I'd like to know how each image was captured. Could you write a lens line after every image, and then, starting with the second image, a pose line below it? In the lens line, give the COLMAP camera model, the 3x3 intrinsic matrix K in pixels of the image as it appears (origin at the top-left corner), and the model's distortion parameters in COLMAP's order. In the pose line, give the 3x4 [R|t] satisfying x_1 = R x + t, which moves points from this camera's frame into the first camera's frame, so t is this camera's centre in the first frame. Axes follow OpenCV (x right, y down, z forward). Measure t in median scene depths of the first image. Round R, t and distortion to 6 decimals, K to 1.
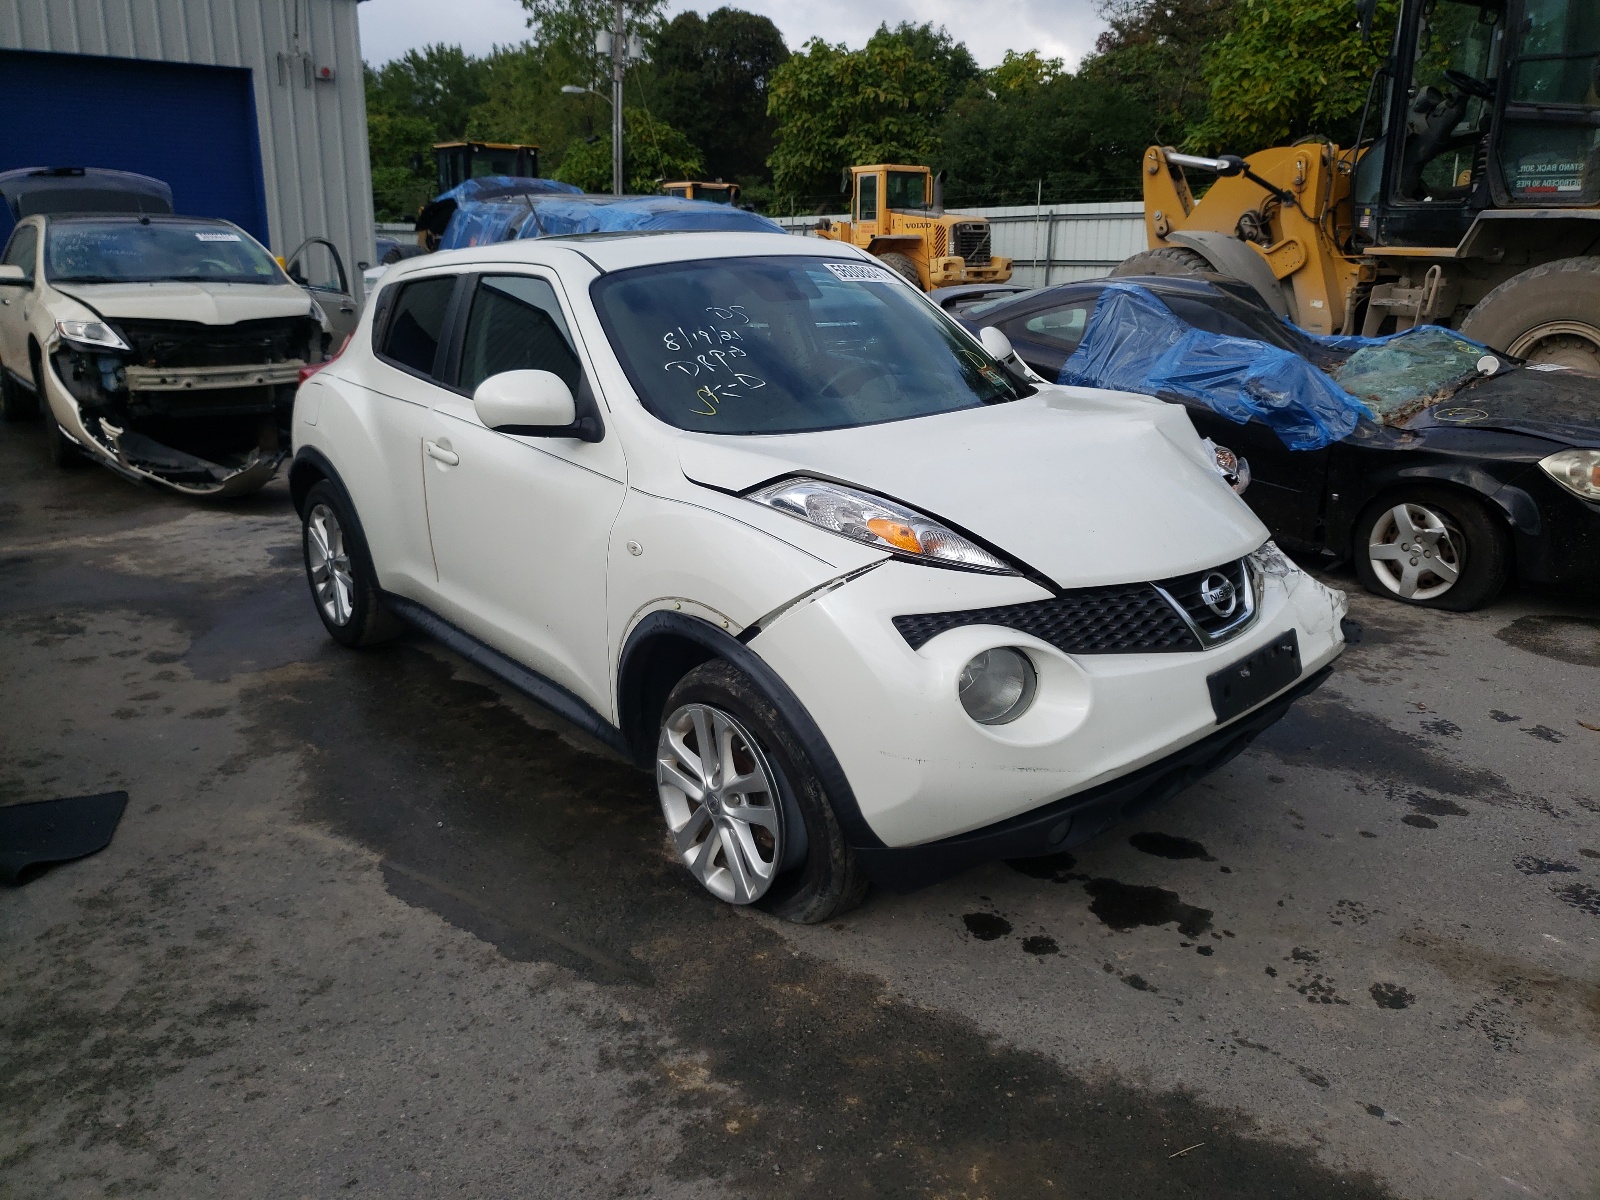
lens RADIAL K [[1282.0, 0, 815.2], [0, 1282.0, 606.3], [0, 0, 1]] dist [0.022068, 0.001167]
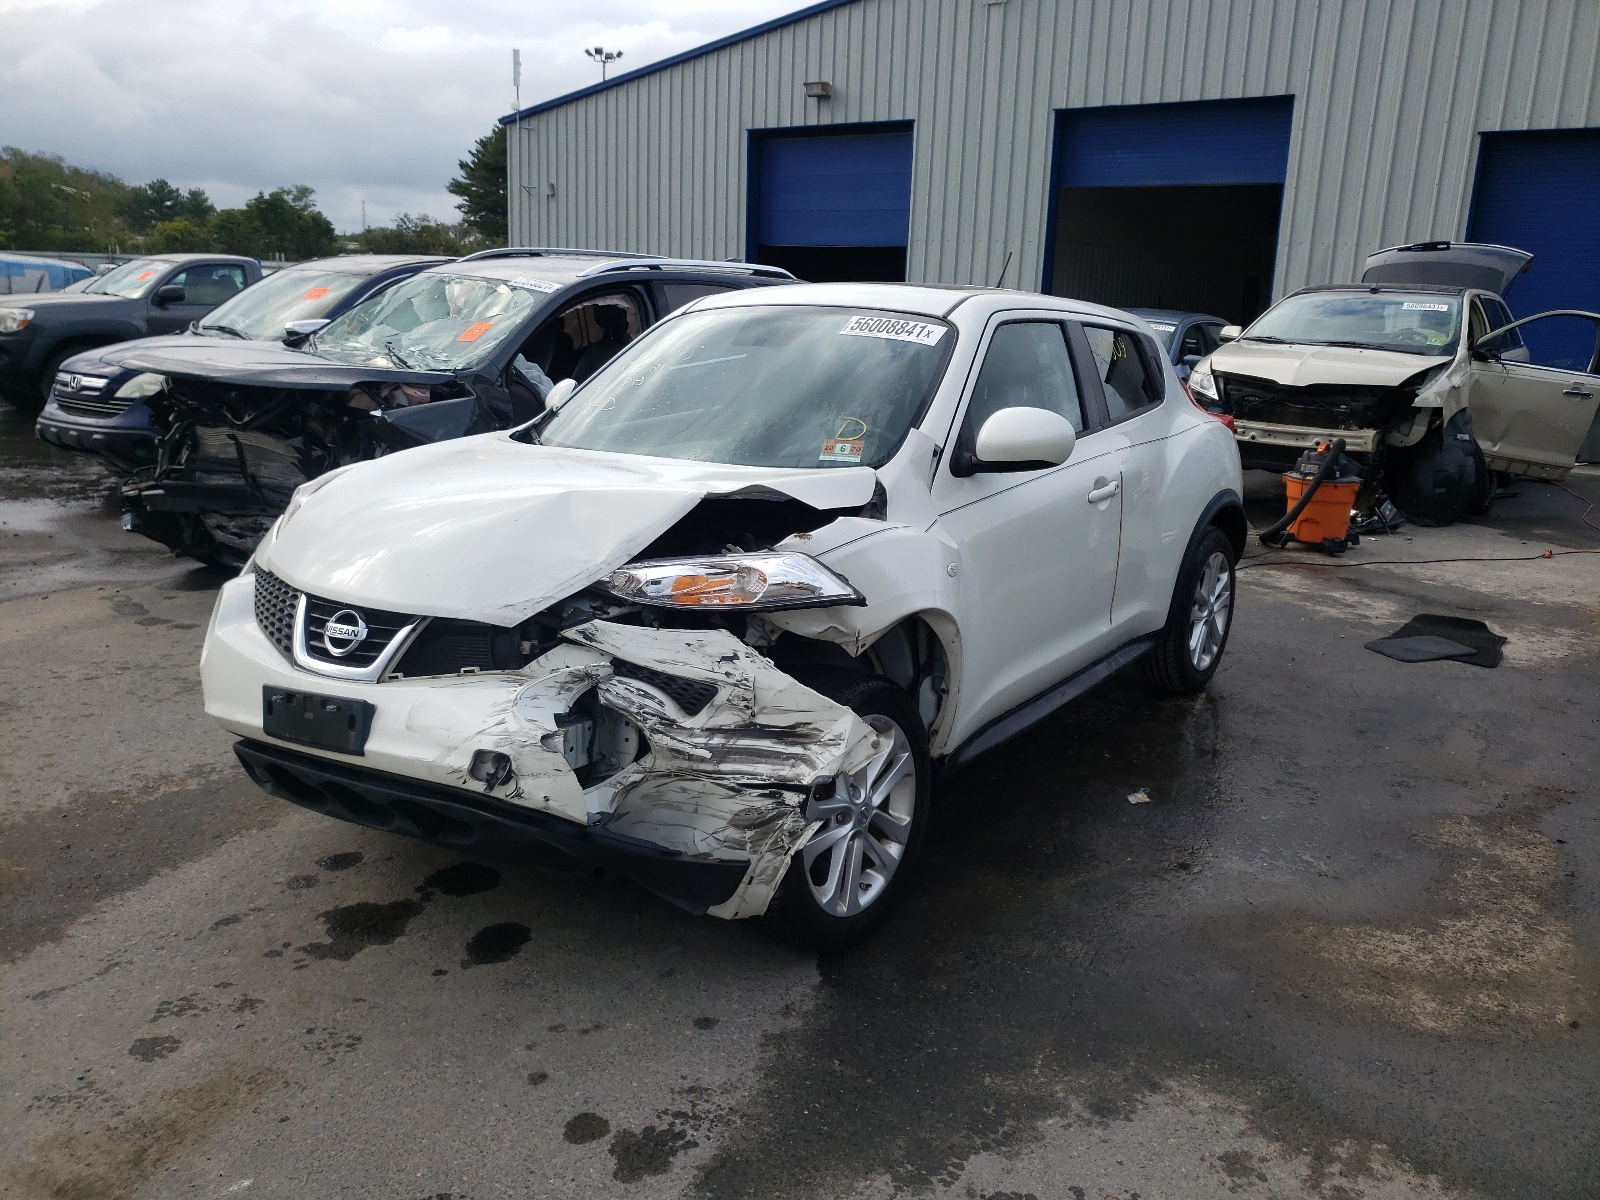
lens RADIAL K [[1282.0, 0, 806.8], [0, 1282.0, 602.7], [0, 0, 1]] dist [0.022068, 0.001167]
pose [[0.226338, 0.235965, -0.945035, 1.114439], [-0.294682, 0.941336, 0.164464, -0.250856], [0.928404, 0.241261, 0.282595, 0.880473]]
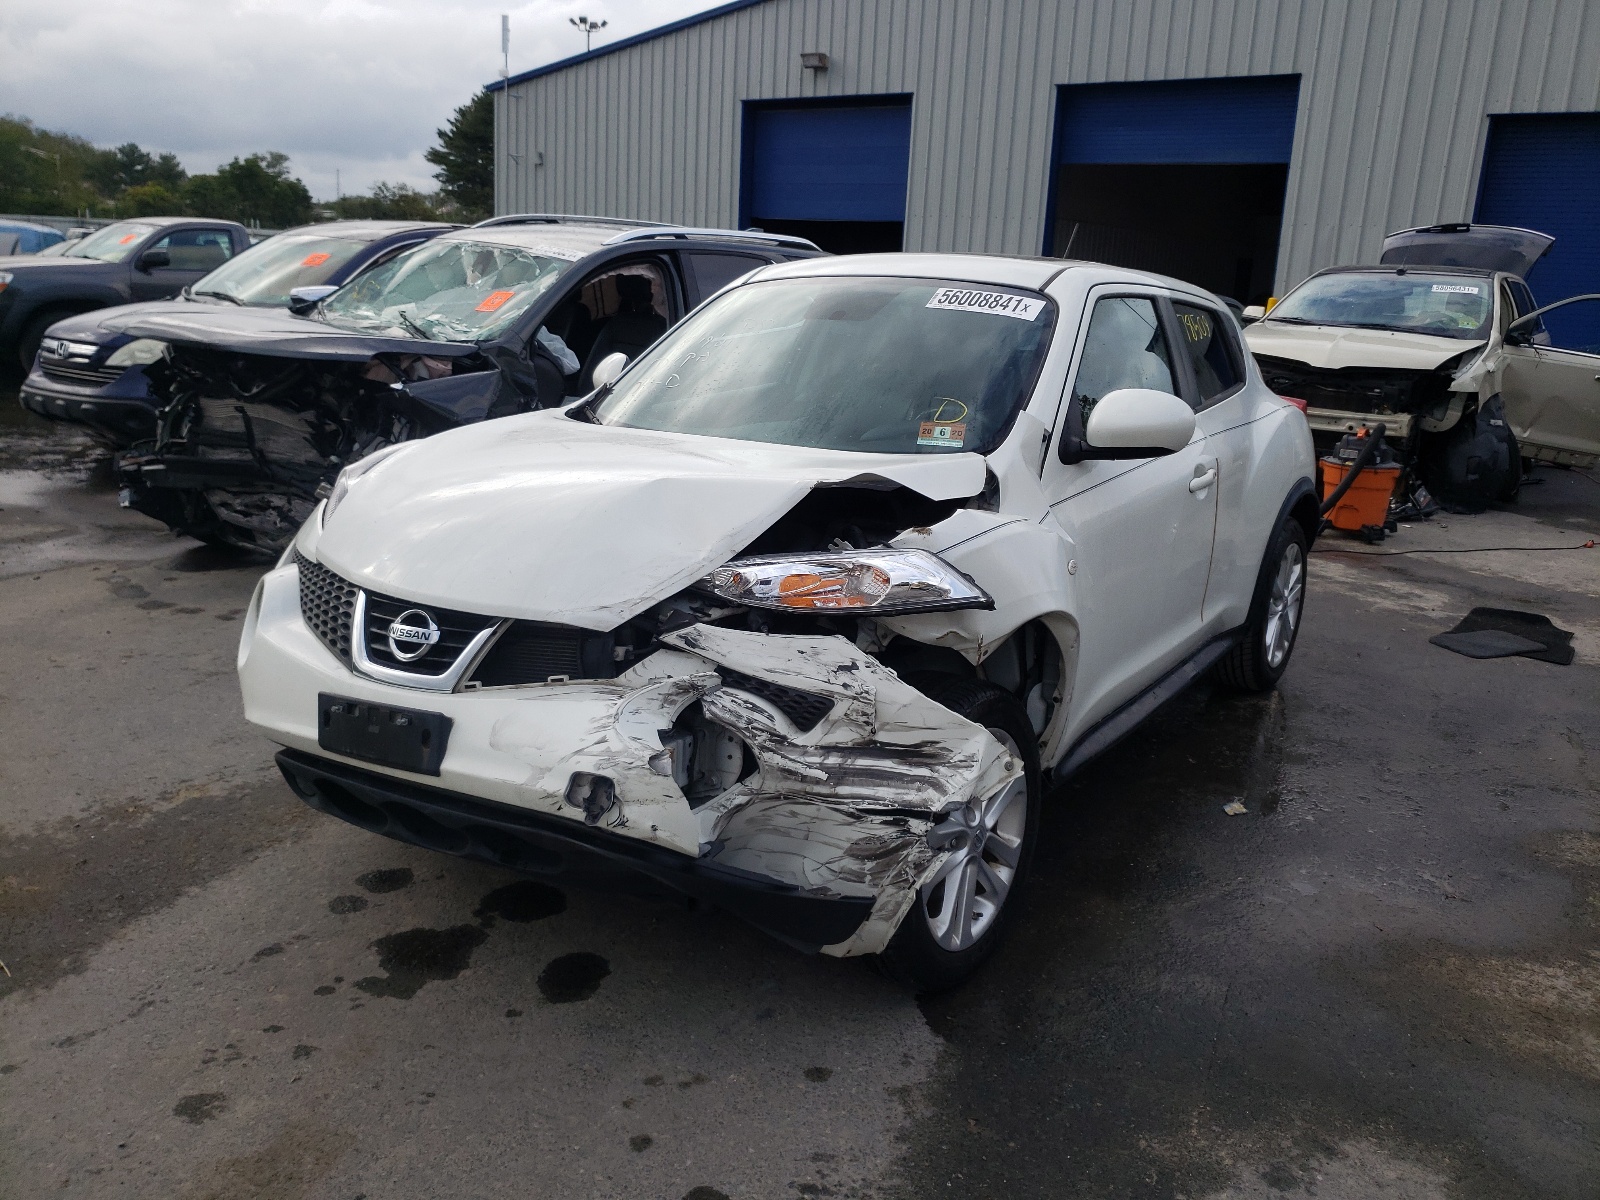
lens RADIAL K [[1276.8, 0, 807.9], [0, 1276.8, 588.3], [0, 0, 1]] dist [0.017200, 0.003872]
pose [[0.246572, 0.245745, -0.937450, 1.006232], [-0.306418, 0.937461, 0.165153, -0.224586], [0.919408, 0.246529, 0.306452, 0.819602]]
